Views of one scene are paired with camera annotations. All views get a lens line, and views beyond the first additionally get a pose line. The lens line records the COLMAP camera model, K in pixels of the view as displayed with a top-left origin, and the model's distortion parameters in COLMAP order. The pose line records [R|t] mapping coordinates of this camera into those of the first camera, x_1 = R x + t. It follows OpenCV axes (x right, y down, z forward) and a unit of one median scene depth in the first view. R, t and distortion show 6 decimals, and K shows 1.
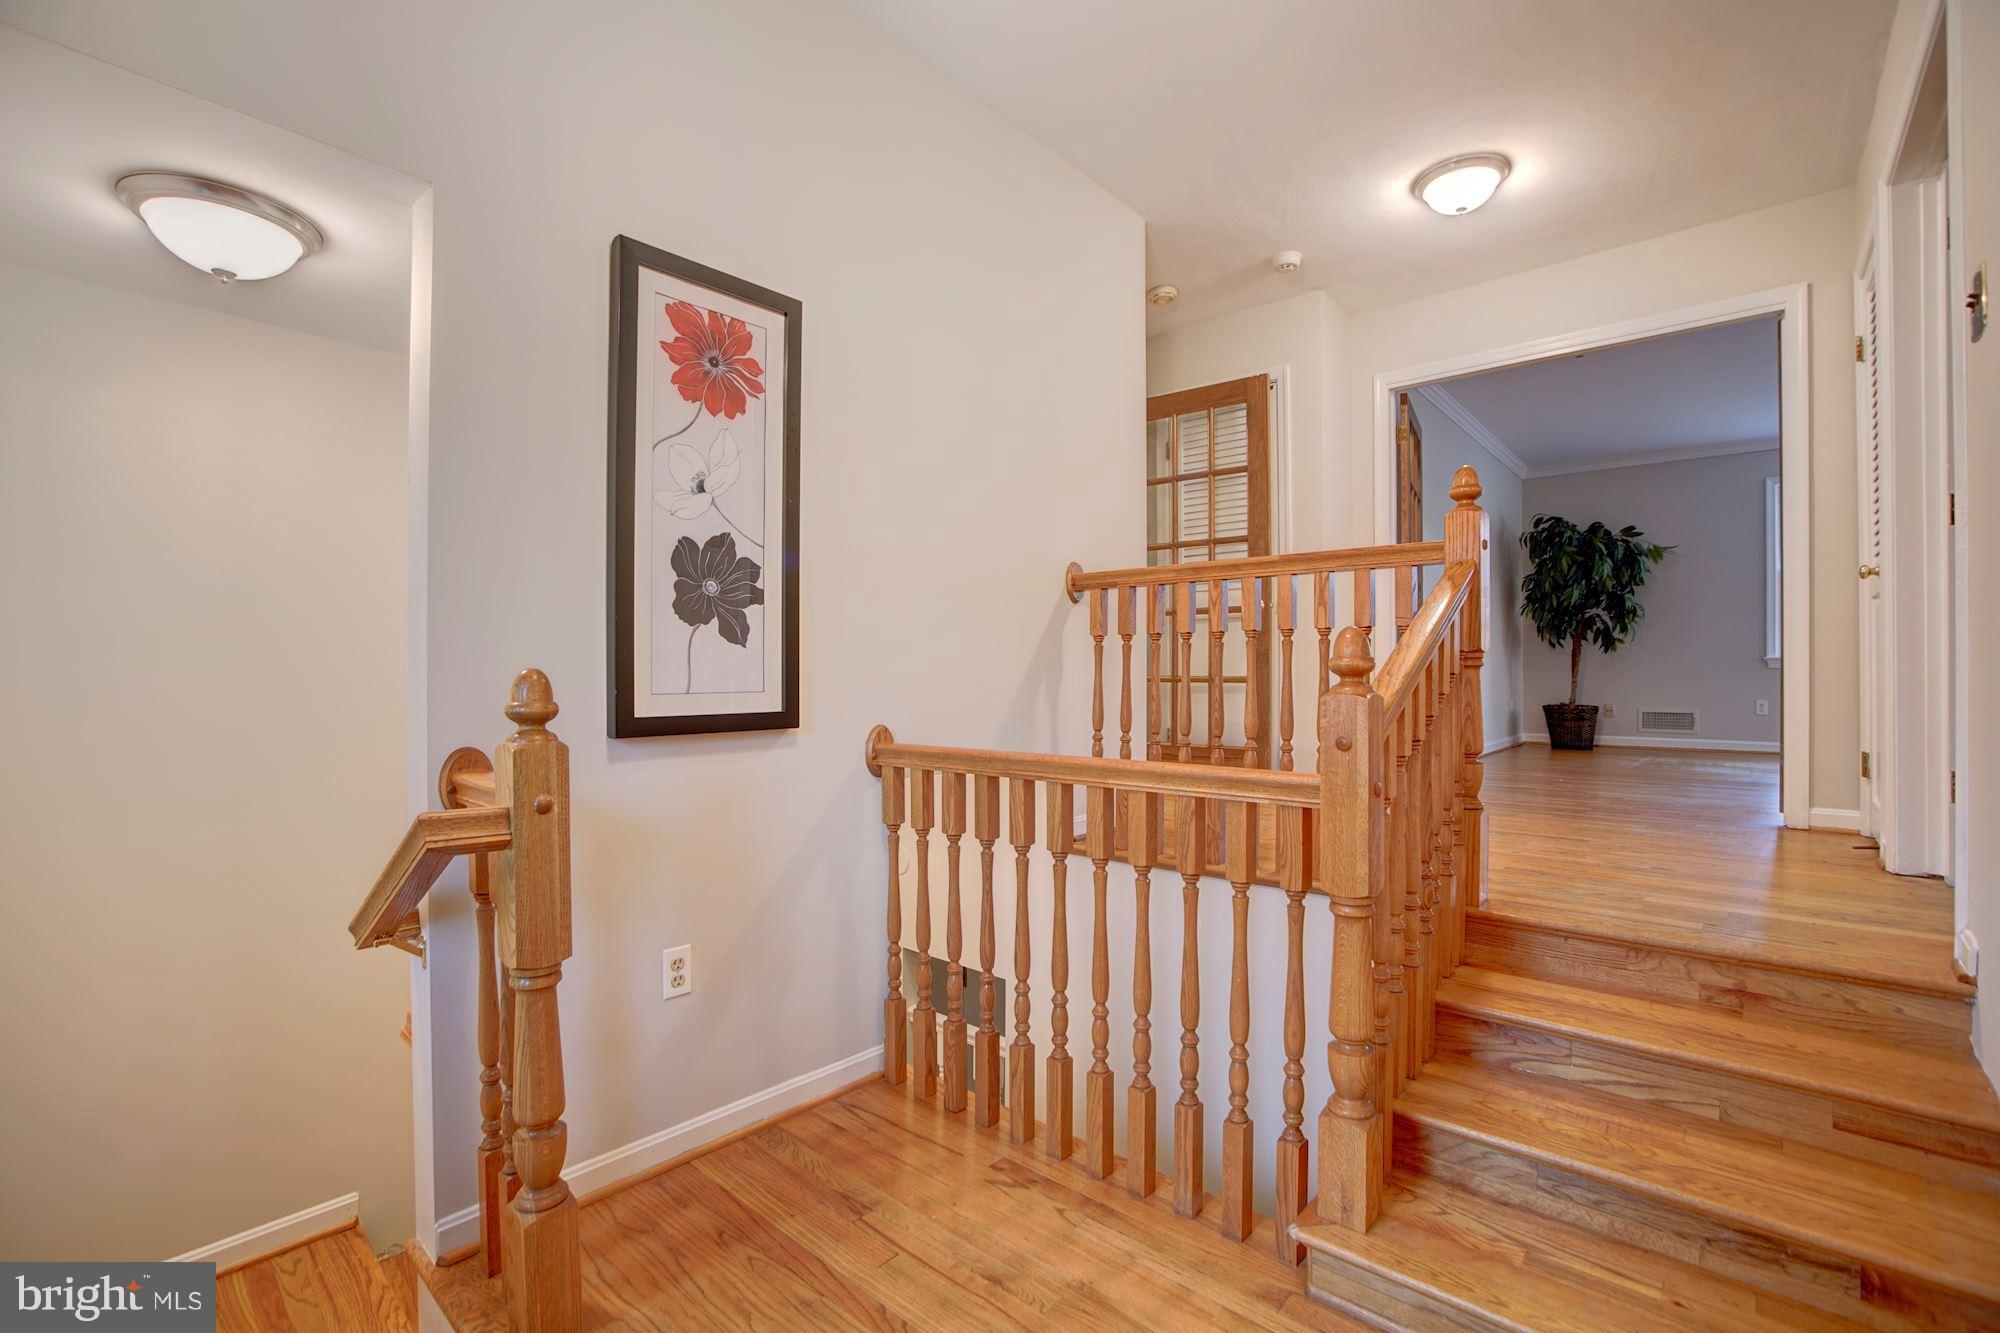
lens RADIAL K [[874.3, 0, 1007.2], [0, 874.3, 675.3], [0, 0, 1]] dist [-0.041265, 0.015472]
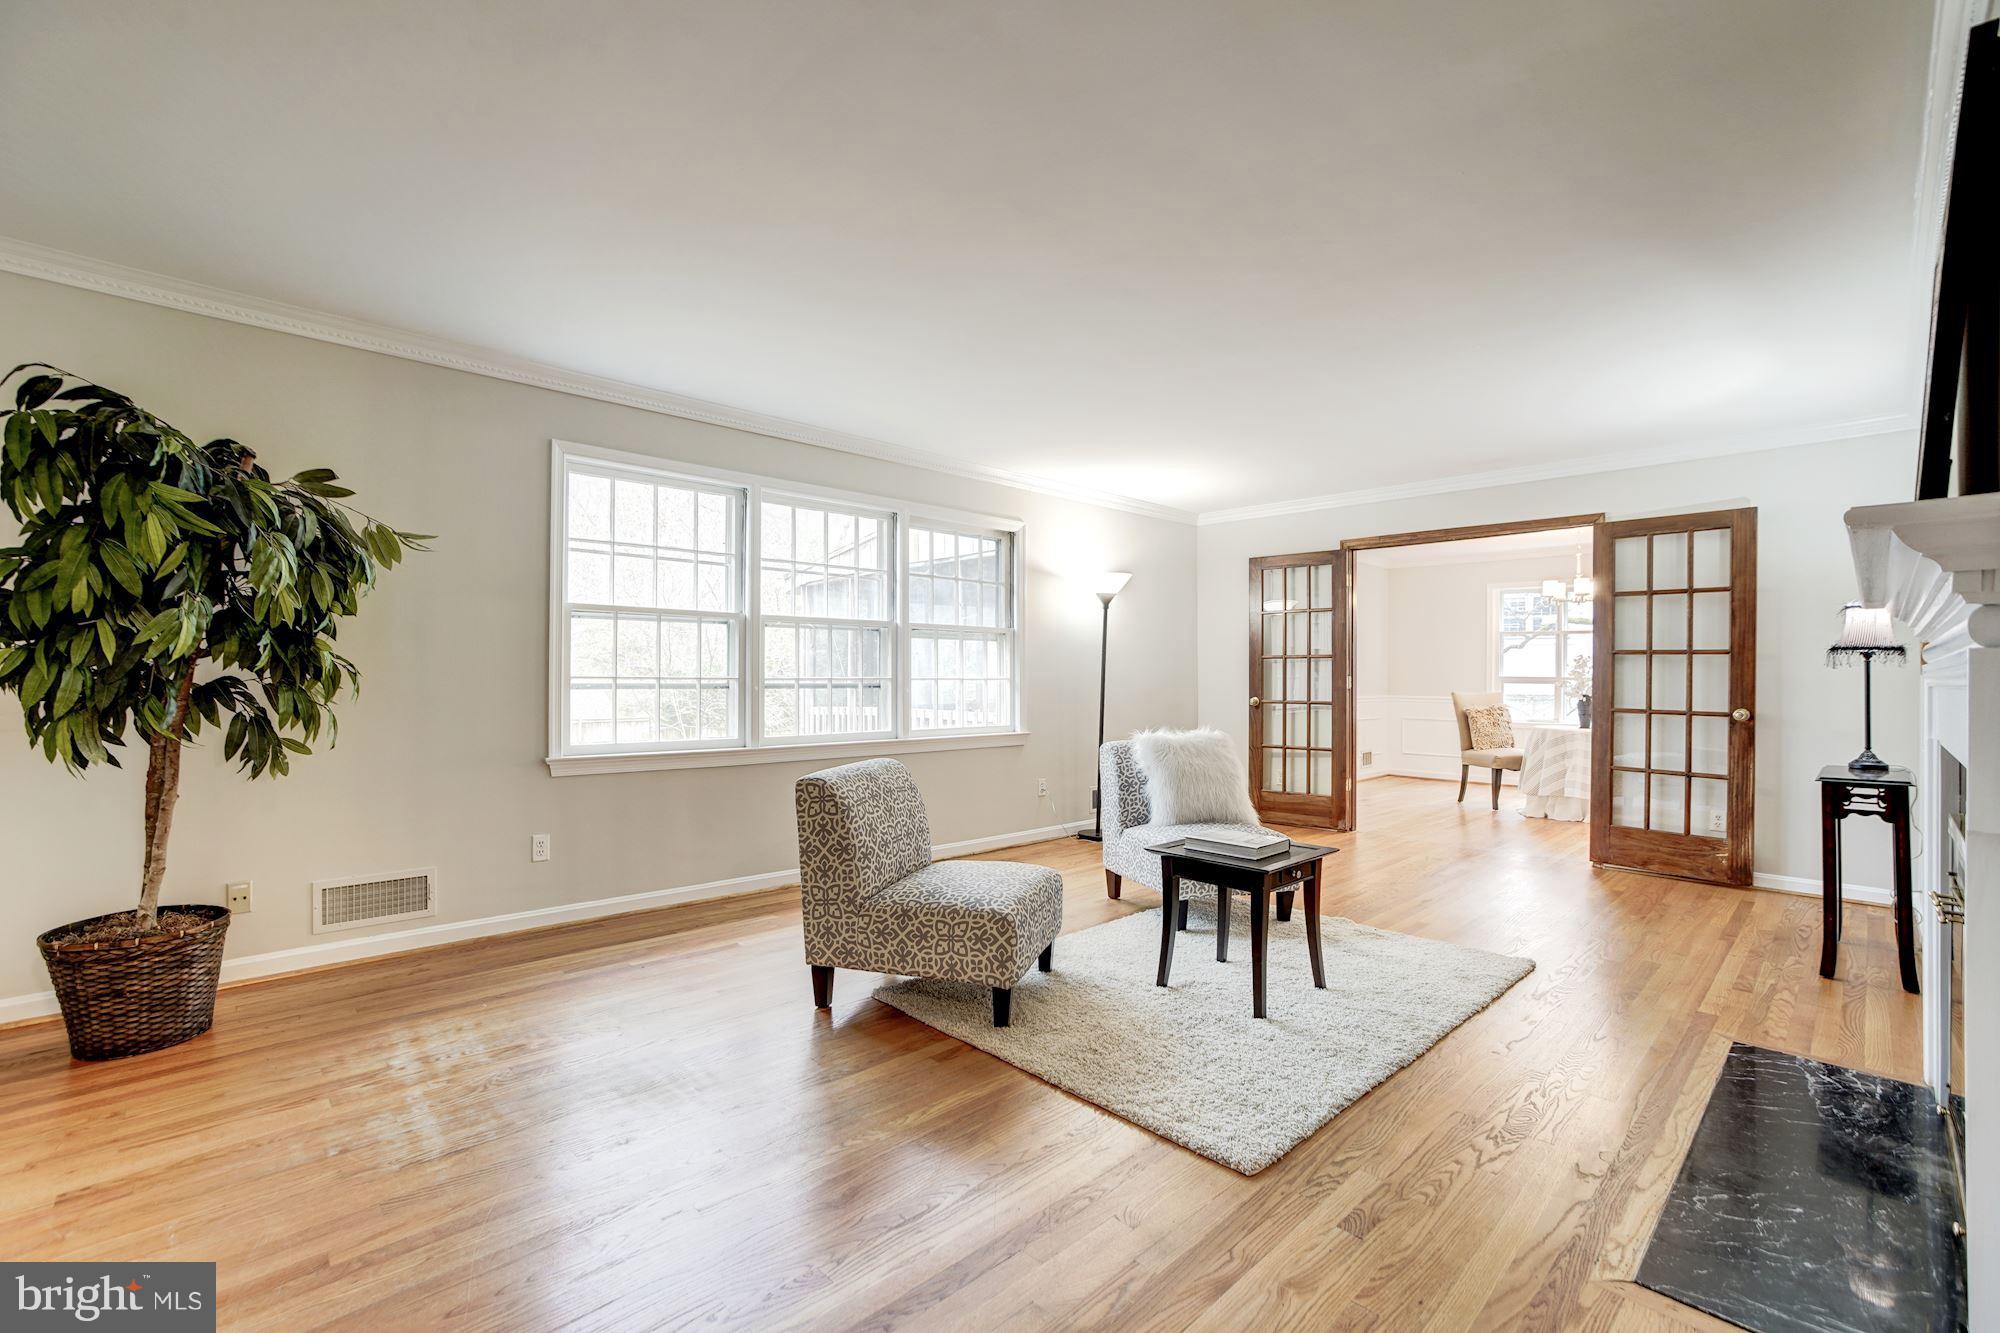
lens RADIAL K [[874.3, 0, 1010.2], [0, 874.3, 676.0], [0, 0, 1]] dist [-0.041265, 0.015472]
pose [[0.108029, 0.001700, 0.994146, 0.350714], [0.000250, 0.999998, -0.001737, -0.072953], [-0.994148, 0.000436, 0.108029, 0.625365]]
